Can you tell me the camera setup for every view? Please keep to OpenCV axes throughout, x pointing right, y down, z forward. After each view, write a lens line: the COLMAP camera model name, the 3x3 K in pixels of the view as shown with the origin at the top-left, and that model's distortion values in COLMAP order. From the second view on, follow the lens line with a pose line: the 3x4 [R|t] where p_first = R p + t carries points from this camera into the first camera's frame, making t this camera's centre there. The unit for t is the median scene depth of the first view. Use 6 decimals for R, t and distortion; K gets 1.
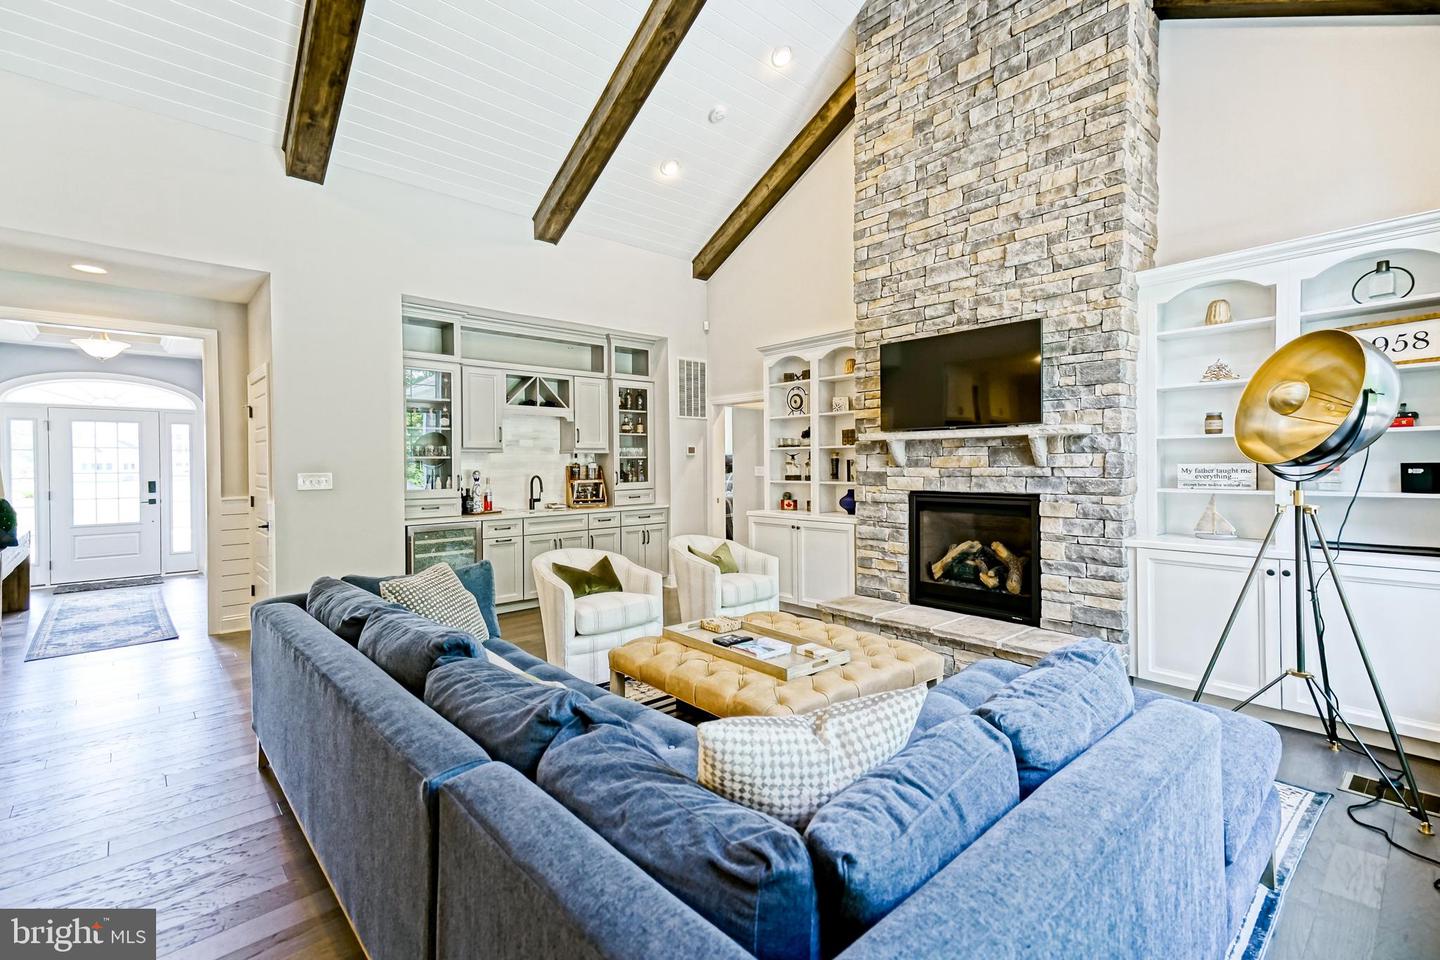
lens RADIAL K [[639.2, 0, 718.3], [0, 639.2, 465.1], [0, 0, 1]] dist [0.050117, 0.000108]
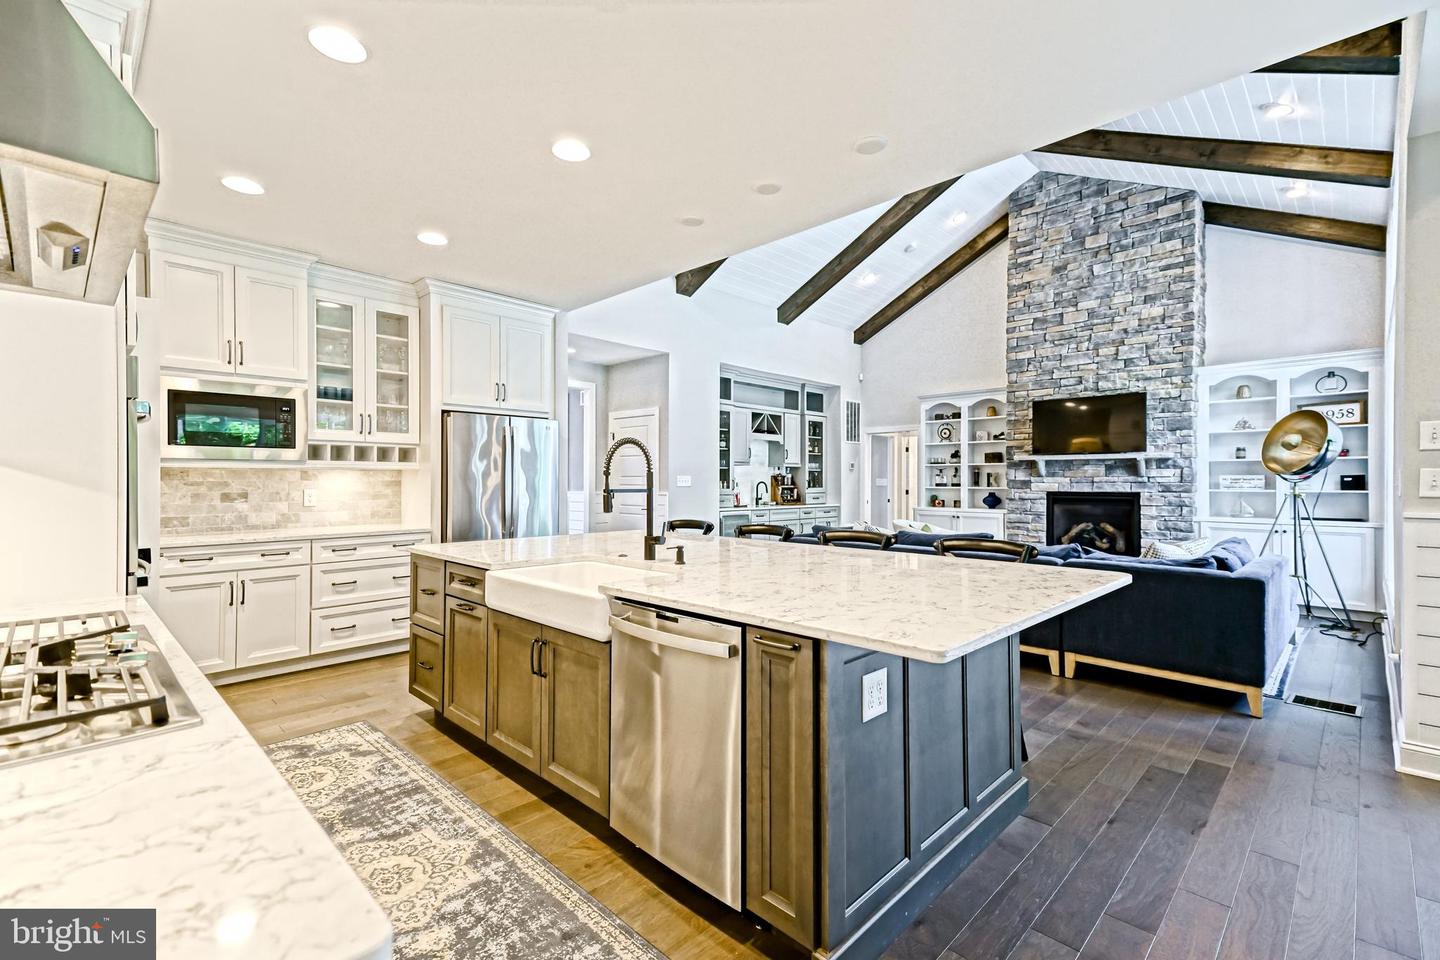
lens RADIAL K [[634.5, 0, 720.3], [0, 634.5, 475.7], [0, 0, 1]] dist [0.051268, 0.000077]
pose [[0.998368, 0.010942, 0.056051, -0.650489], [-0.010290, 0.999876, -0.011919, 0.029276], [-0.056174, 0.011322, 0.998357, -0.599624]]
